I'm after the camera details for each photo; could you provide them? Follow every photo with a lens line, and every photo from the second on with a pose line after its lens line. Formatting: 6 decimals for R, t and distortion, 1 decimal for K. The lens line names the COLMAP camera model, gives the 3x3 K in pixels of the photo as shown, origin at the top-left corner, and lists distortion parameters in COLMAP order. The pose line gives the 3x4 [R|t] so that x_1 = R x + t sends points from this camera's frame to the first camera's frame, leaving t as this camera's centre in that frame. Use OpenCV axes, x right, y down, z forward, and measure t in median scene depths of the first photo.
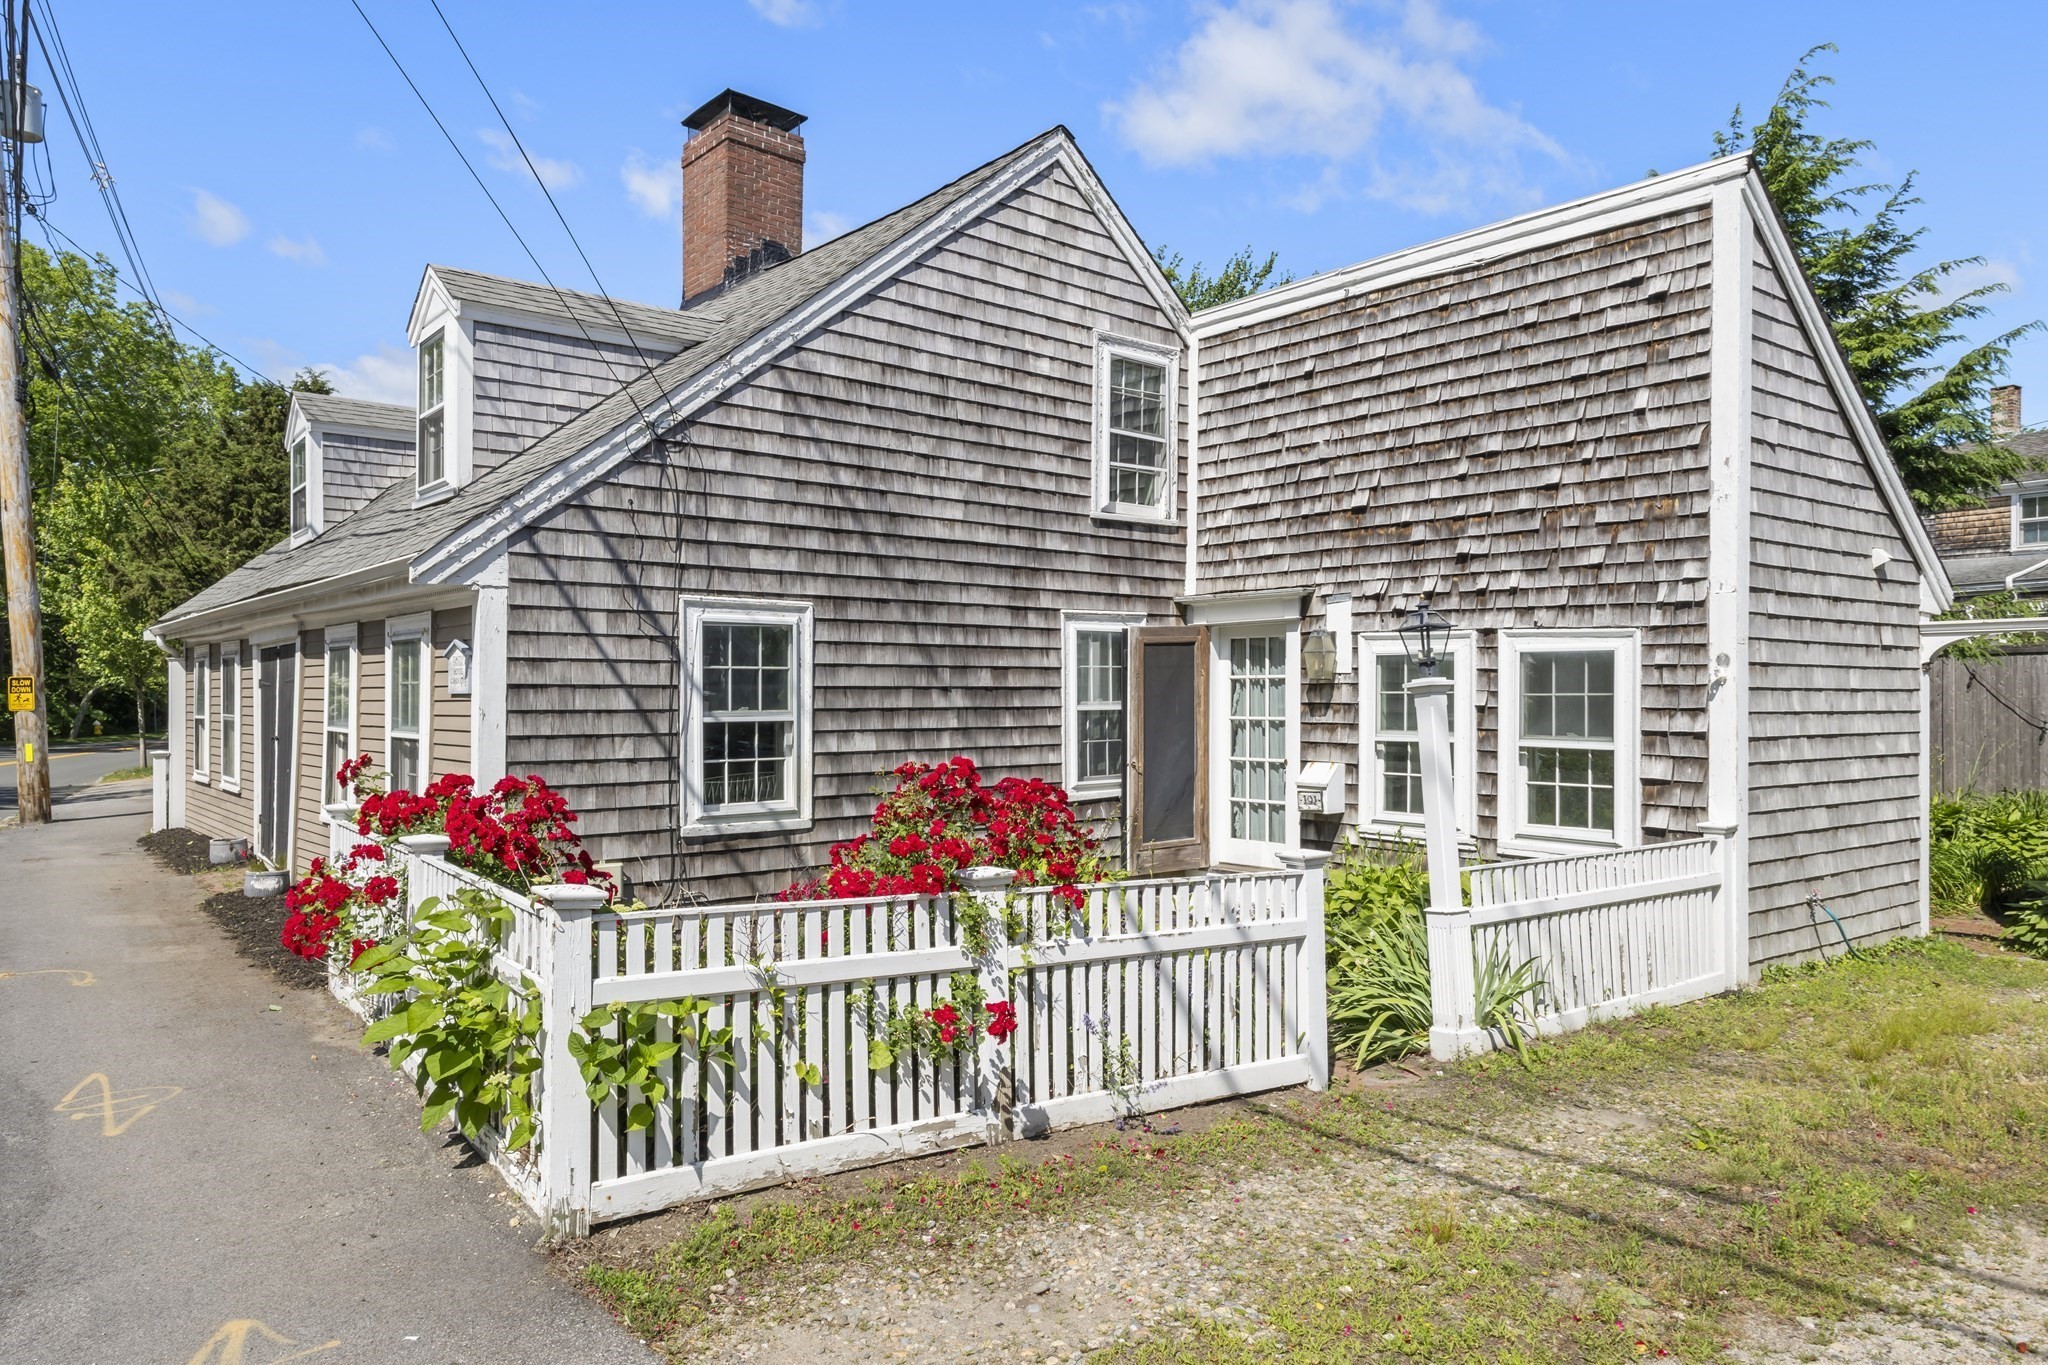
lens RADIAL K [[1375.0, 0, 1010.3], [0, 1375.0, 697.5], [0, 0, 1]] dist [0.025650, 0.000307]
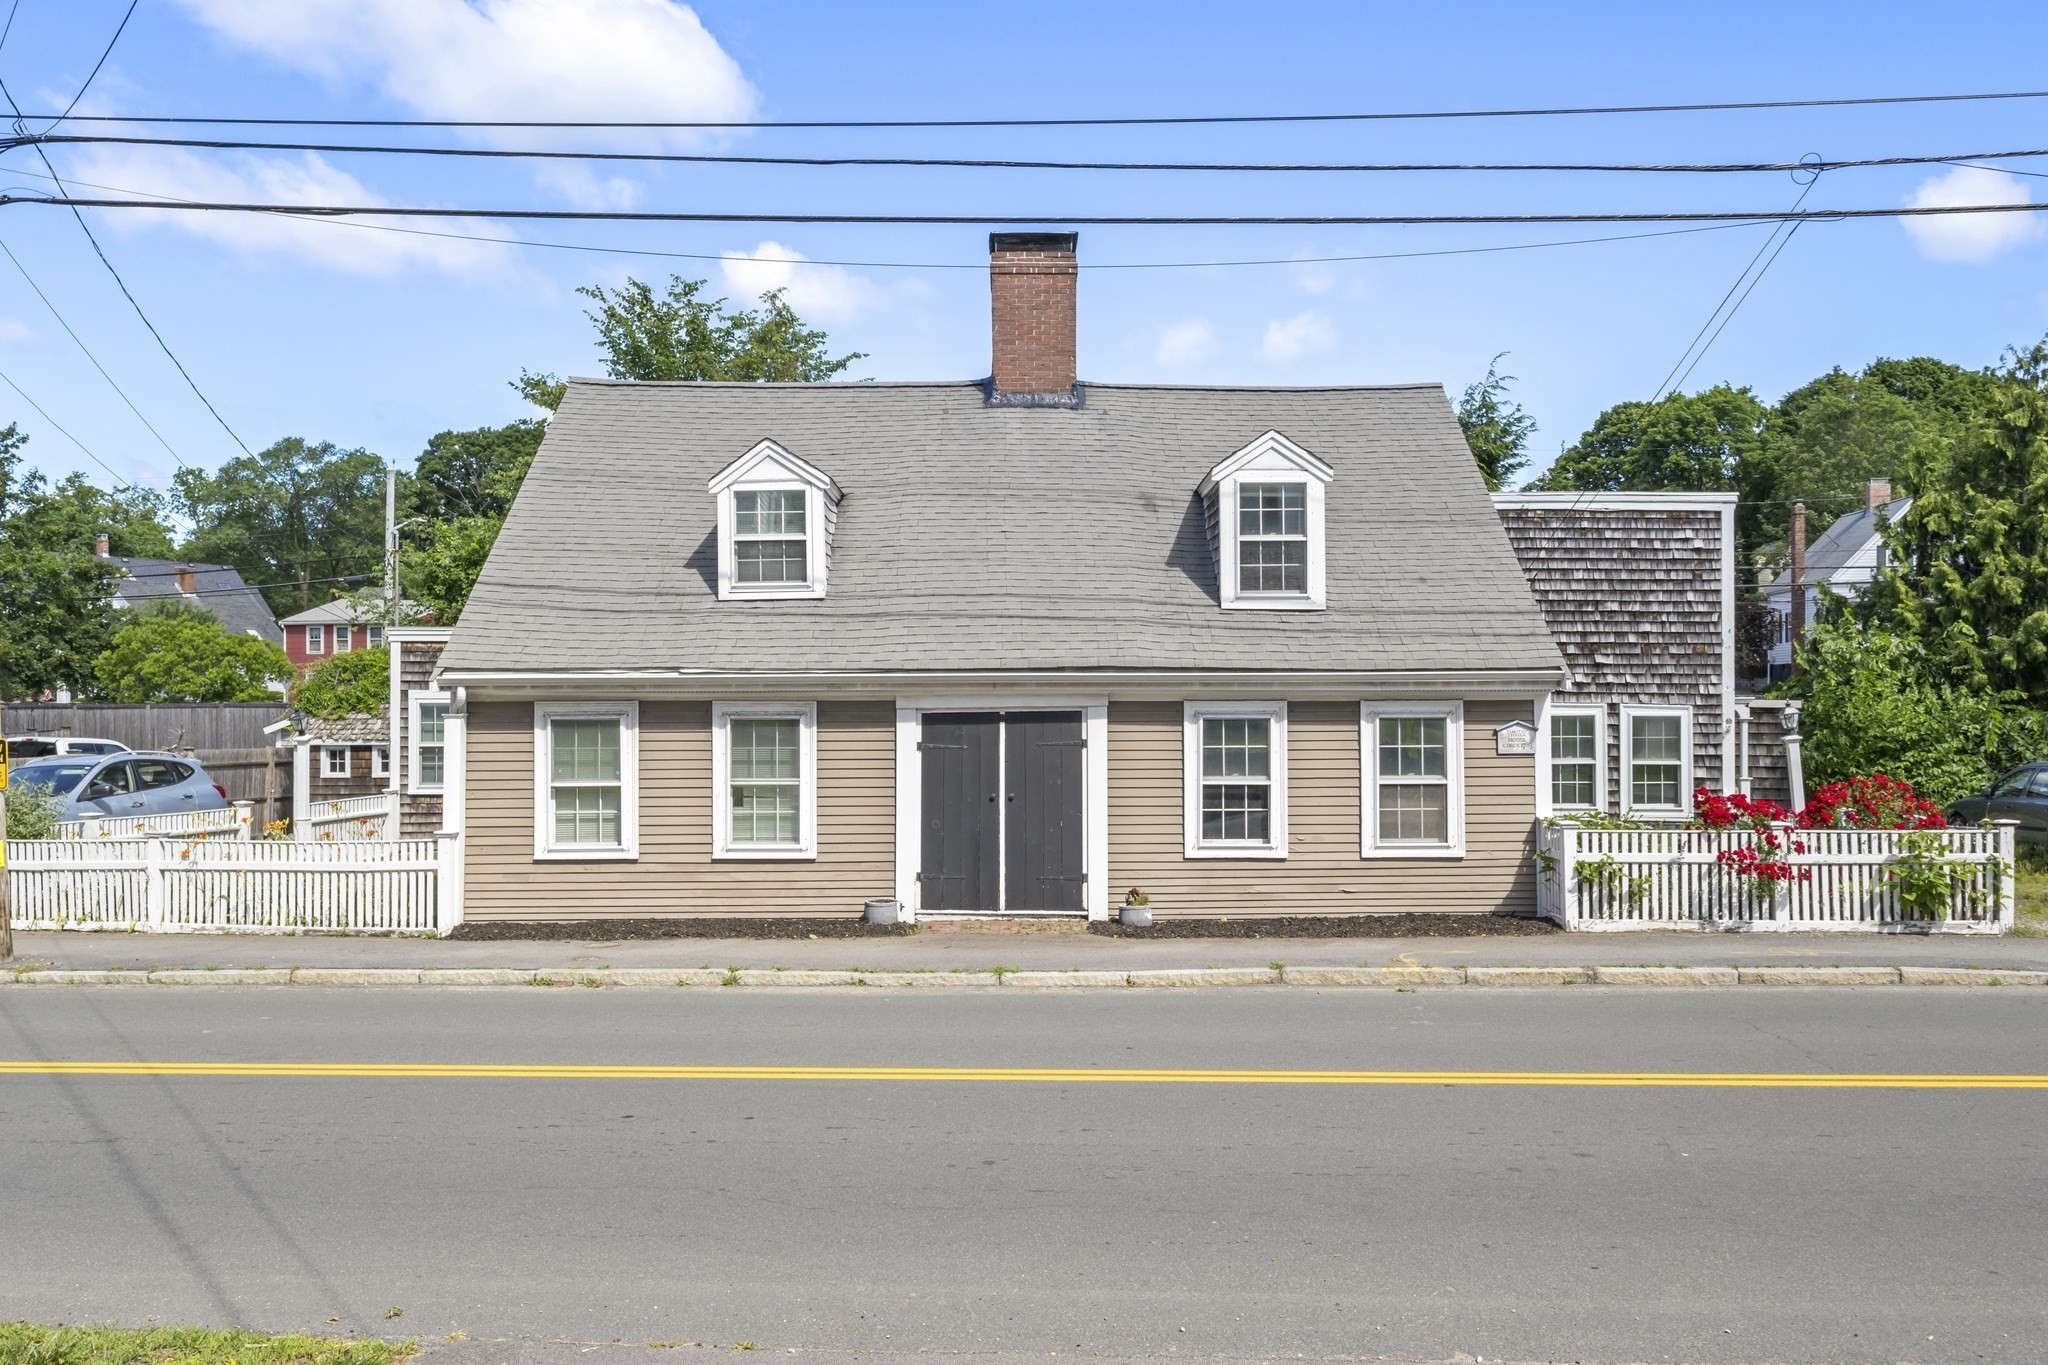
lens RADIAL K [[1625.1, 0, 1027.7], [0, 1625.1, 683.7], [0, 0, 1]] dist [0.011199, -0.011437]
pose [[0.612446, -0.001538, 0.790511, -1.790345], [0.003137, 0.999995, -0.000484, -0.072928], [-0.790507, 0.002776, 0.612447, 0.243510]]
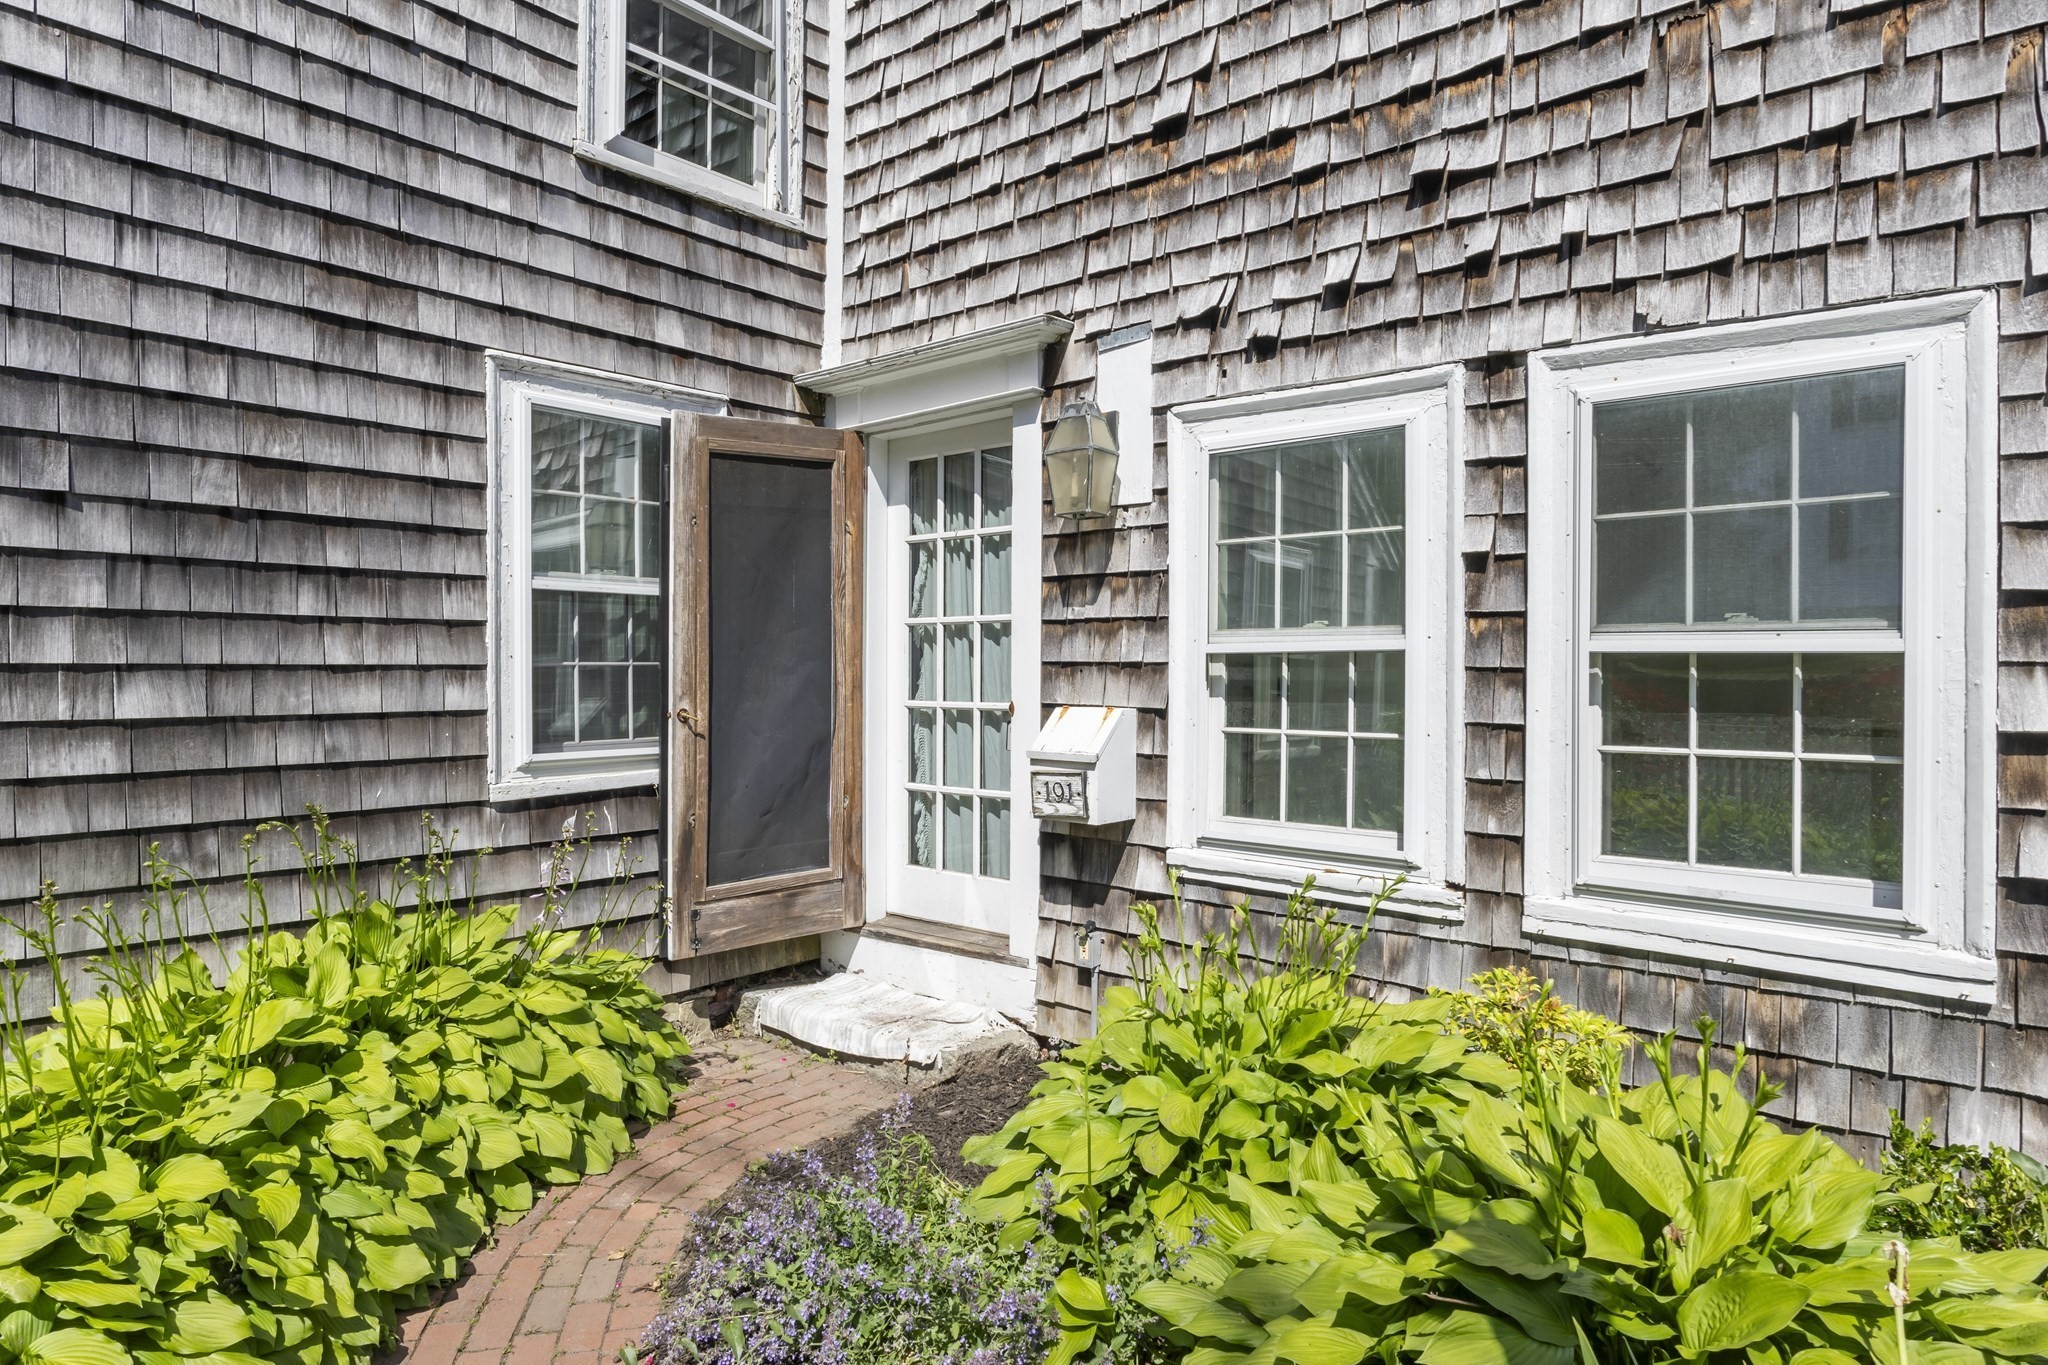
lens RADIAL K [[1178.5, 0, 1026.7], [0, 1178.5, 684.1], [0, 0, 1]] dist [-0.014166, 0.000908]
pose [[0.987272, 0.001477, 0.159034, 0.150468], [-0.002433, 0.999980, 0.005818, 0.038673], [-0.159023, -0.006131, 0.987256, 0.643247]]
